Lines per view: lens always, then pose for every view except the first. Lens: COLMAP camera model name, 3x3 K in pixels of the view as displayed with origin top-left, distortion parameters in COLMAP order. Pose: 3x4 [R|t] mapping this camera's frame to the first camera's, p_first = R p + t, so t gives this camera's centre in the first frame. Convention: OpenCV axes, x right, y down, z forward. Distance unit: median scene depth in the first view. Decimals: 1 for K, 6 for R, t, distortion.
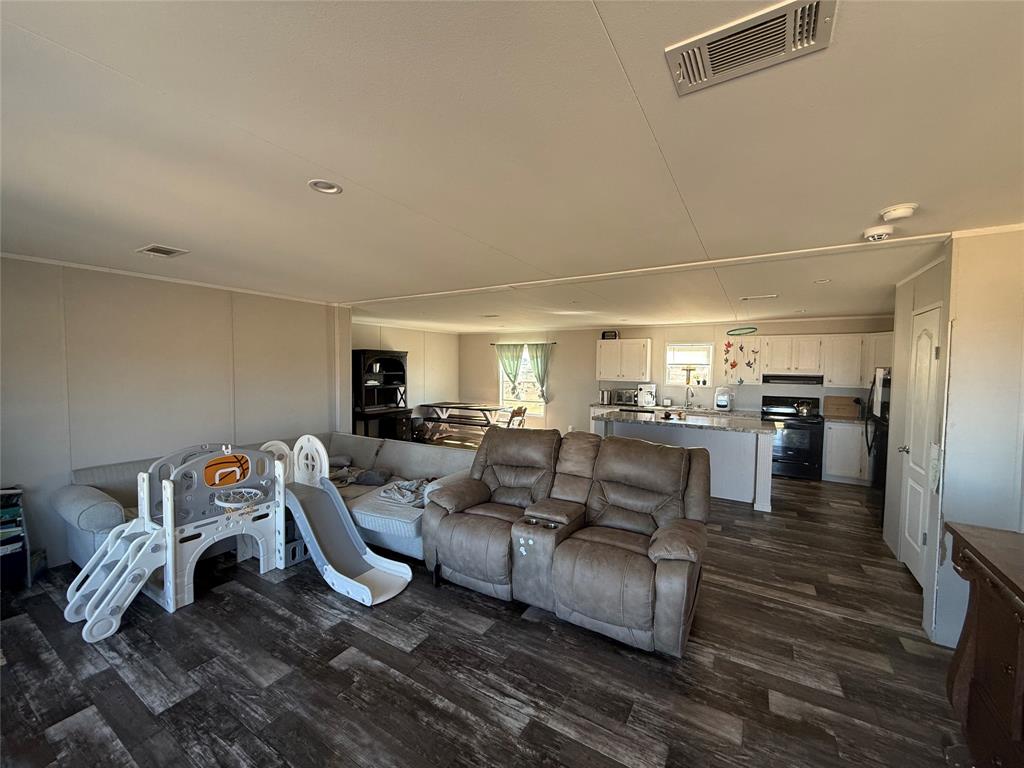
lens RADIAL K [[407.3, 0, 508.9], [0, 407.3, 384.1], [0, 0, 1]] dist [-0.001608, 0.000019]
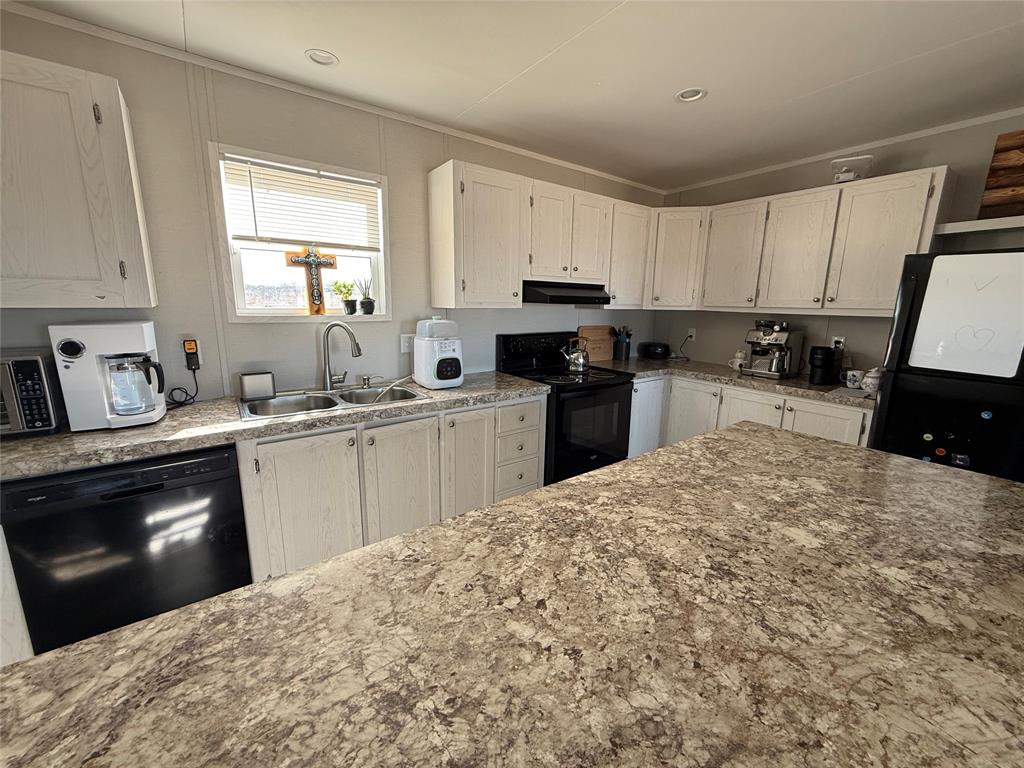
lens RADIAL K [[407.3, 0, 510.2], [0, 407.3, 388.8], [0, 0, 1]] dist [-0.001608, 0.000019]
pose [[0.375599, -0.185568, 0.908014, 0.216377], [0.041081, 0.982120, 0.183719, 0.005671], [-0.925871, -0.031702, 0.376507, 0.769129]]
